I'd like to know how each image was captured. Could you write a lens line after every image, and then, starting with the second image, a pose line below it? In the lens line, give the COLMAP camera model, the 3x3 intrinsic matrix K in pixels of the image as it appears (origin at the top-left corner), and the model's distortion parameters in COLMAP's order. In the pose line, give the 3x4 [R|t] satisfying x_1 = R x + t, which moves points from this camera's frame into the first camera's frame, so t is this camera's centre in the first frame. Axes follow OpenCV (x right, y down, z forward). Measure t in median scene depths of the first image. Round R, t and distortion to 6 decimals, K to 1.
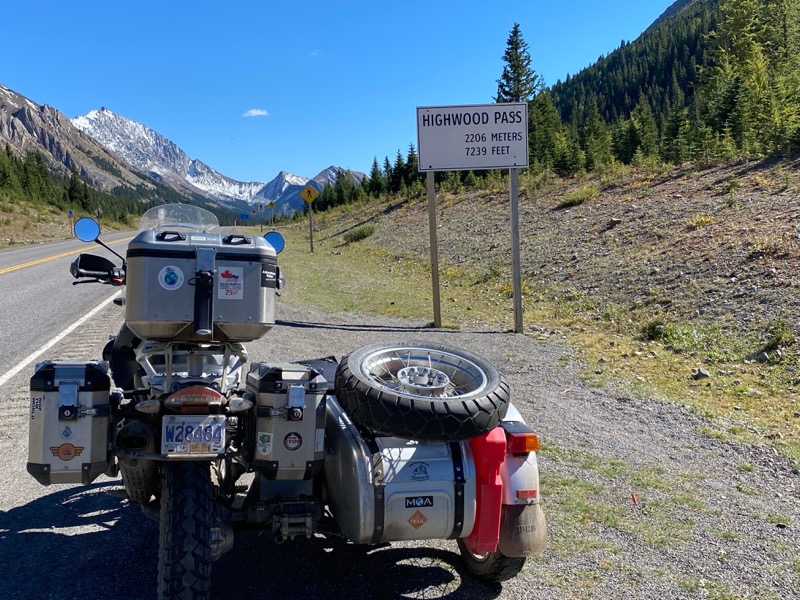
lens RADIAL K [[903.7, 0, 400.0], [0, 903.7, 300.0], [0, 0, 1]] dist [0.176273, -0.528493]
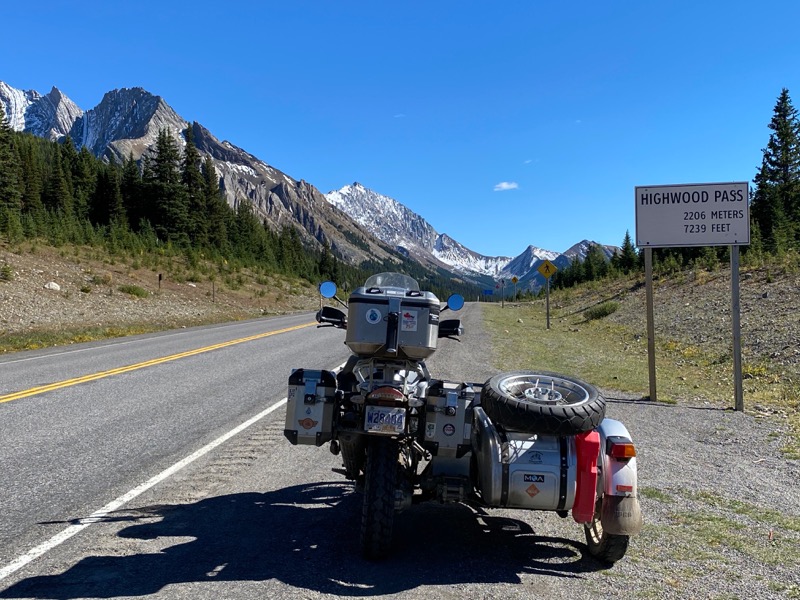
lens RADIAL K [[973.3, 0, 400.0], [0, 973.3, 300.0], [0, 0, 1]] dist [0.082536, -0.039590]
pose [[0.965811, 0.021009, -0.258395, 0.050176], [-0.042847, 0.995939, -0.079175, 0.017208], [0.255682, 0.087540, 0.962789, -0.136204]]
